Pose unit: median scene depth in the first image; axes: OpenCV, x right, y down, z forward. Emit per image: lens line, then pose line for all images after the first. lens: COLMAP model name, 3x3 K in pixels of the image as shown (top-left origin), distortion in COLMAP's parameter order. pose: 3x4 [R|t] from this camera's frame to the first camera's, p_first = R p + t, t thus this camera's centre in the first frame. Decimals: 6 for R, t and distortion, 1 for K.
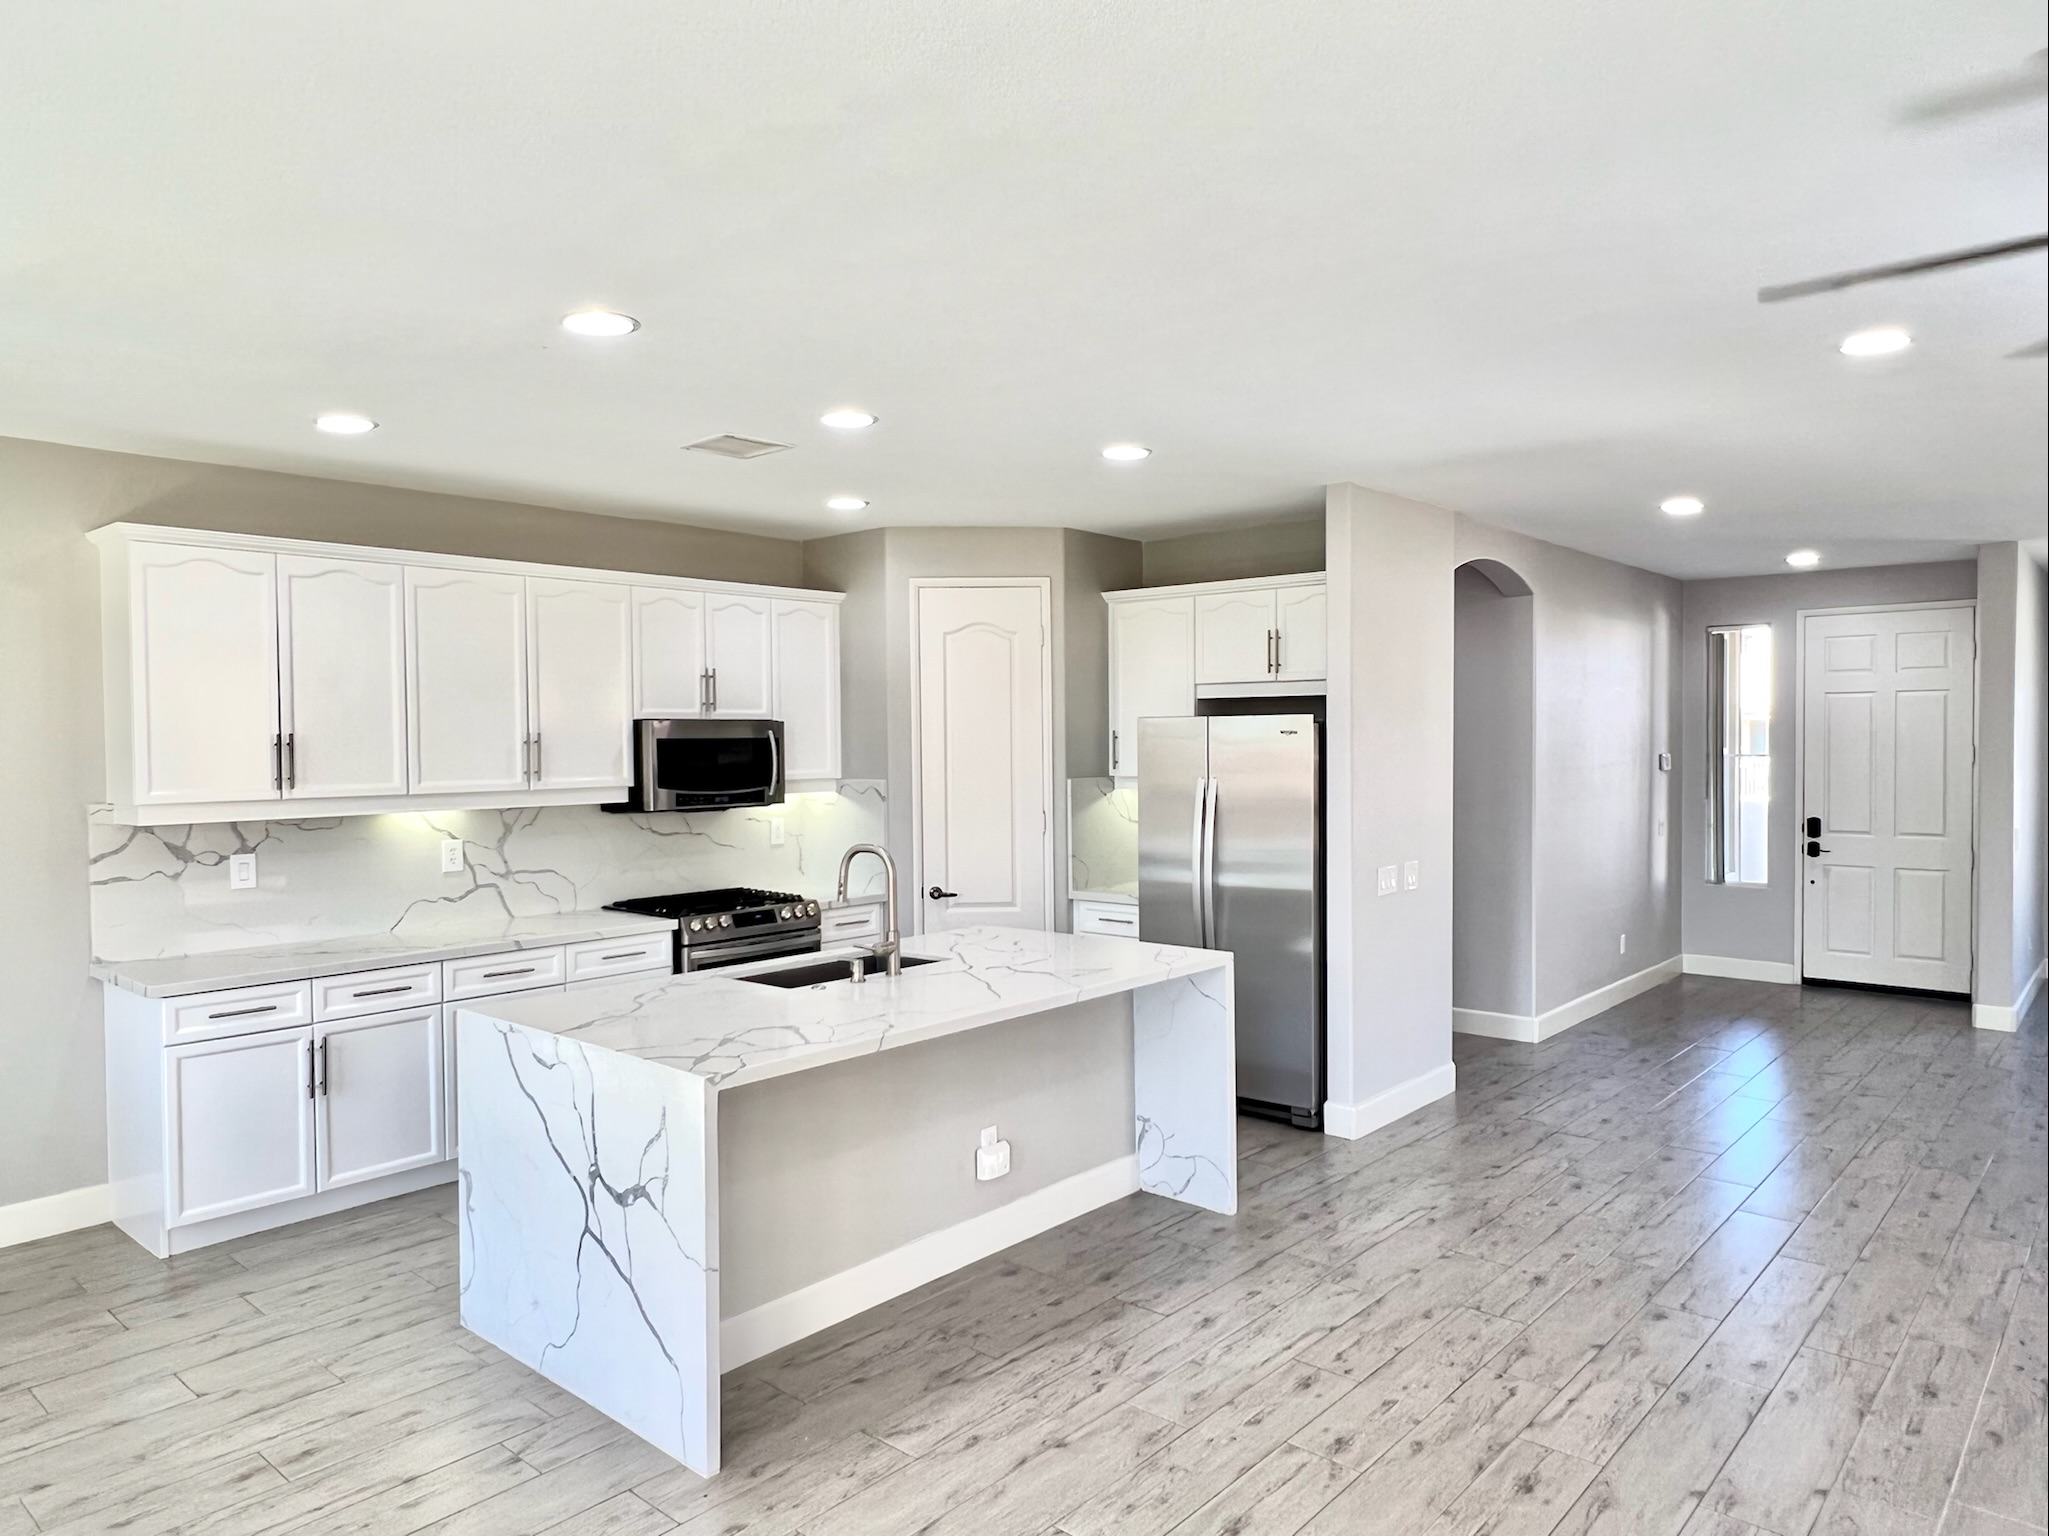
lens RADIAL K [[1337.3, 0, 1027.7], [0, 1337.3, 746.5], [0, 0, 1]] dist [0.008984, -0.000204]
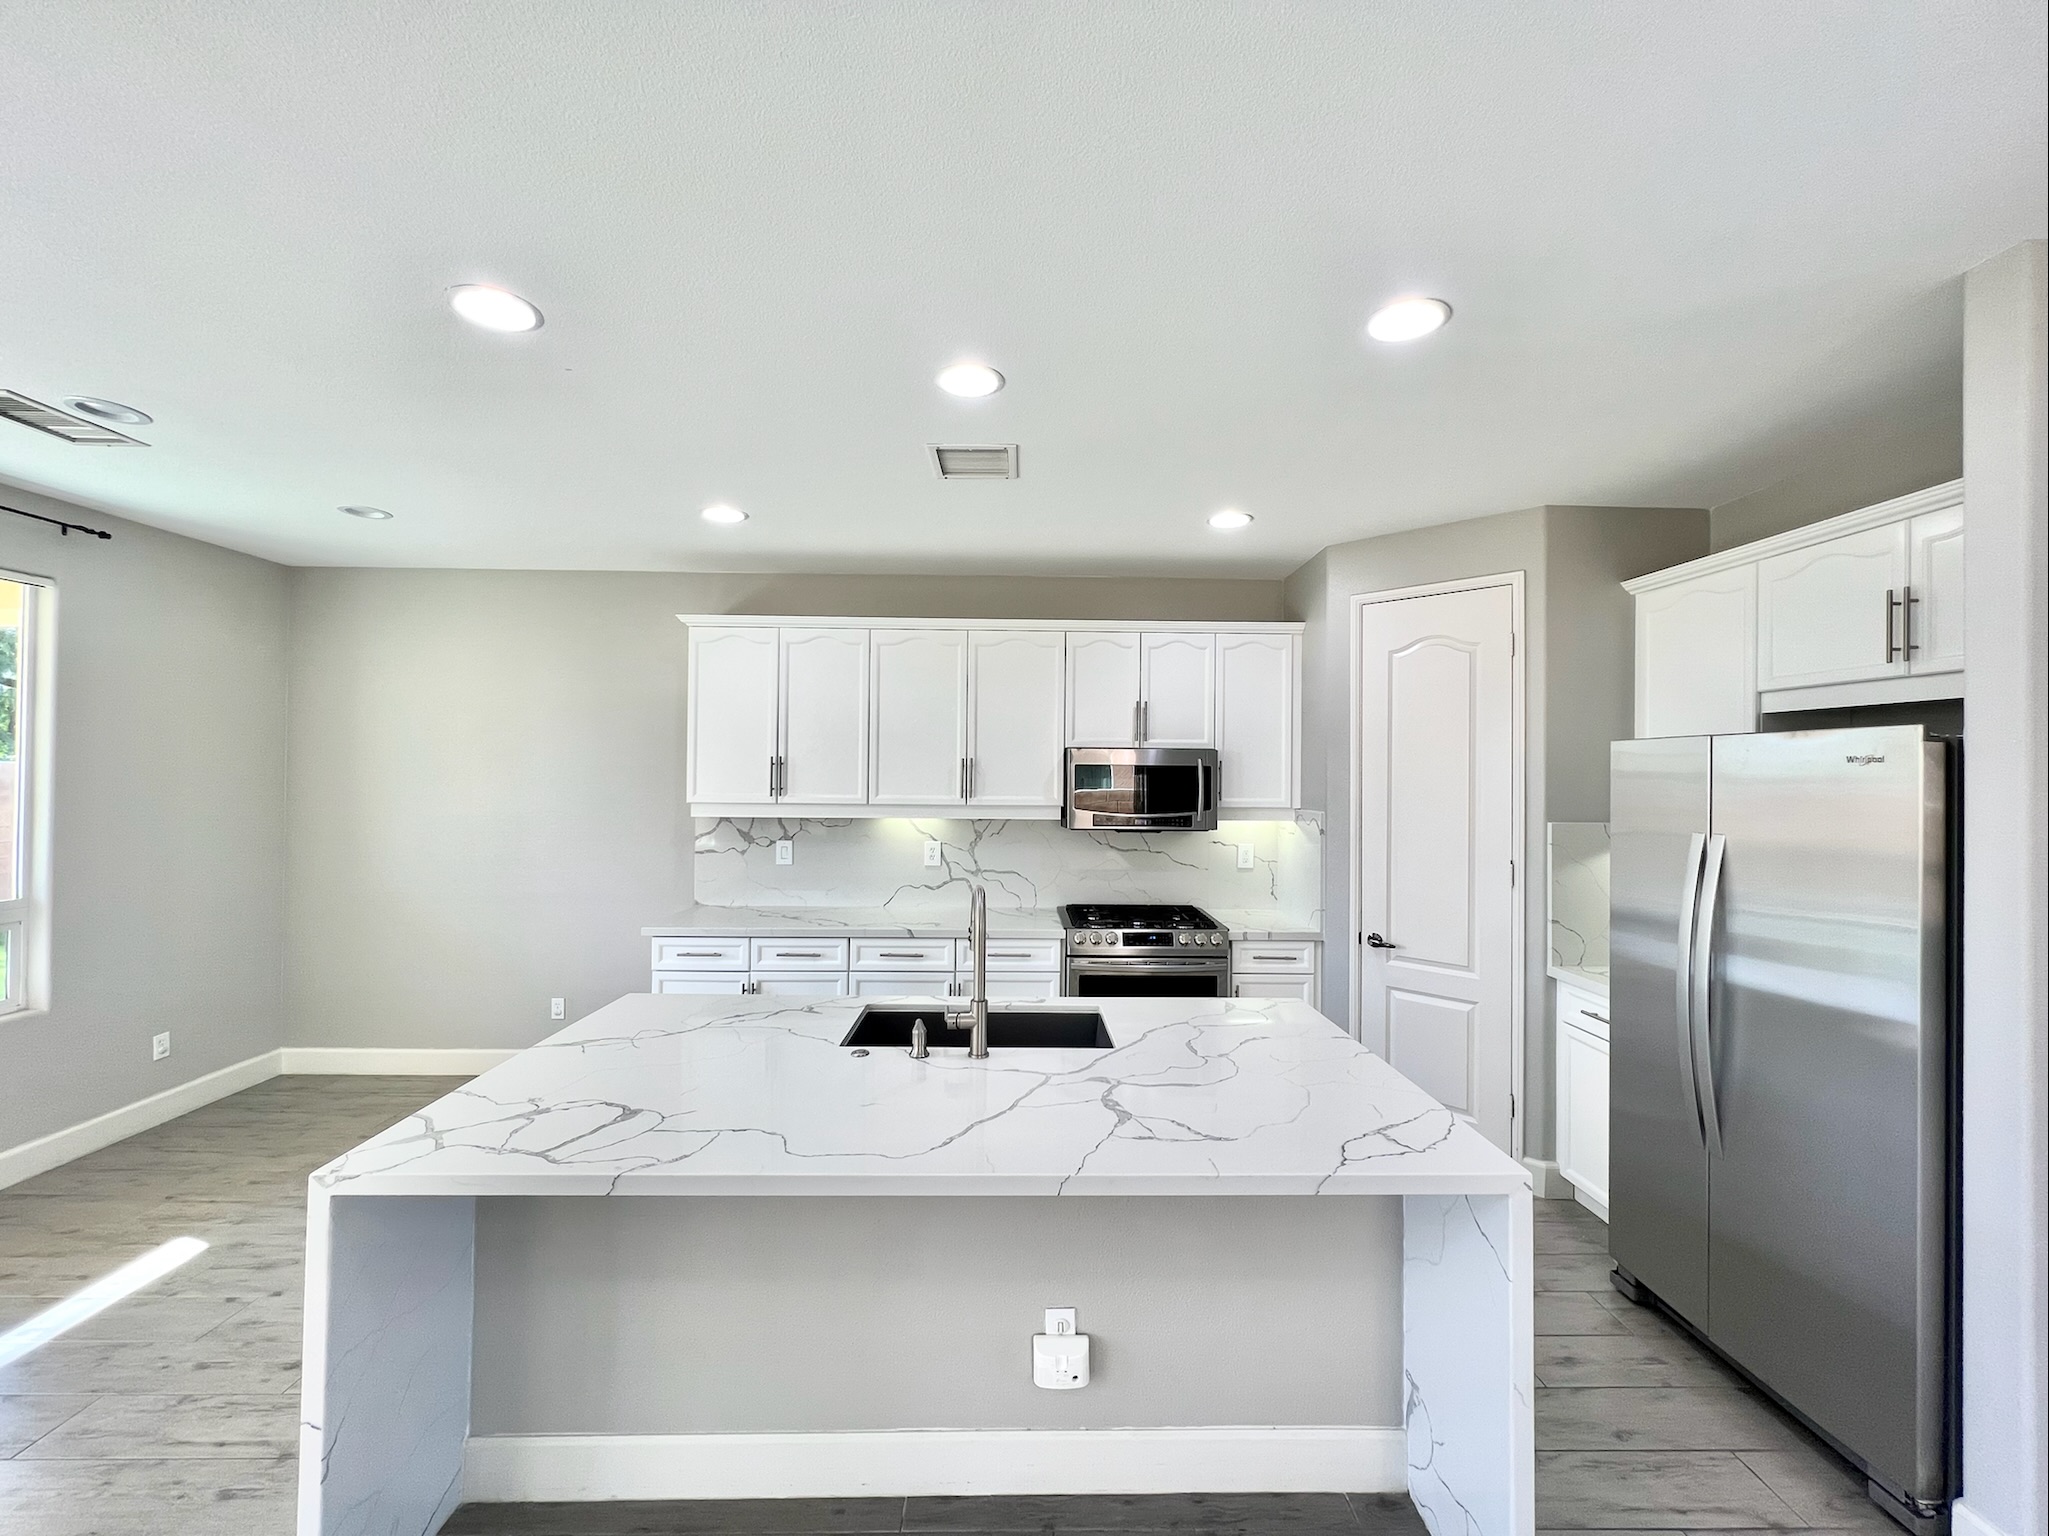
lens RADIAL K [[821.7, 0, 1029.5], [0, 821.7, 764.2], [0, 0, 1]] dist [0.000299, 0.000634]
pose [[0.674724, 0.007333, -0.738033, 0.209312], [-0.020761, 0.999744, -0.009047, 0.000831], [0.737778, 0.021427, 0.674703, 0.517989]]
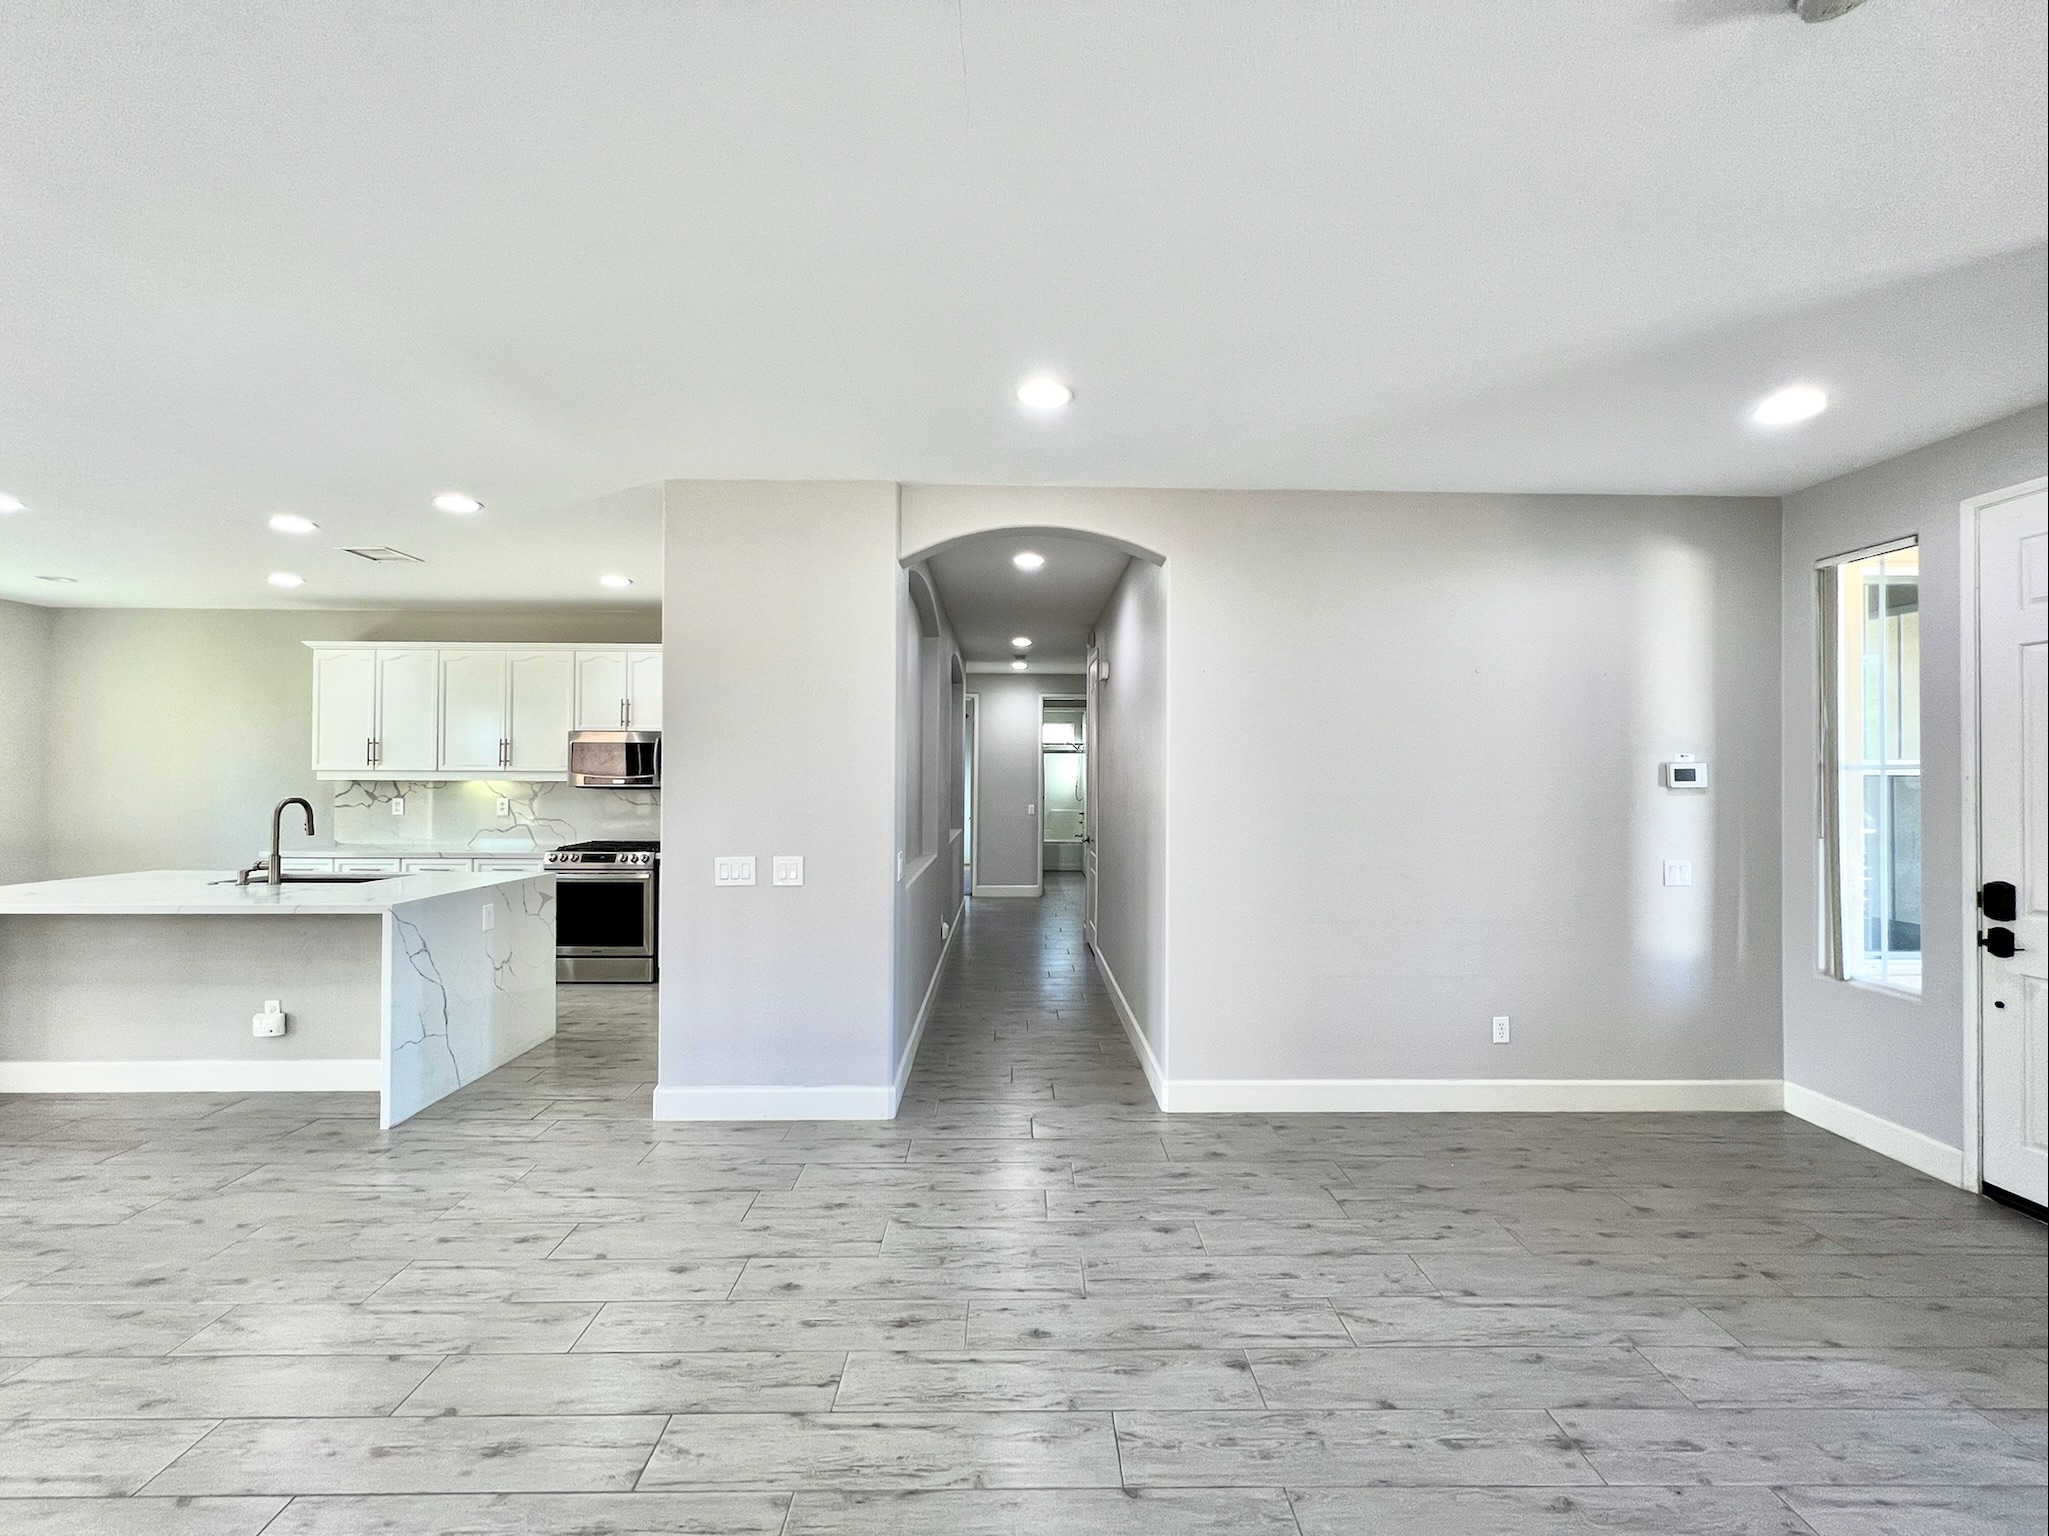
lens RADIAL K [[821.7, 0, 1028.1], [0, 821.7, 772.7], [0, 0, 1]] dist [0.000299, 0.000634]
pose [[0.668272, 0.009818, -0.743852, 0.862890], [-0.014821, 0.999890, -0.000117, 0.023789], [0.743770, 0.011103, 0.668344, 0.759013]]
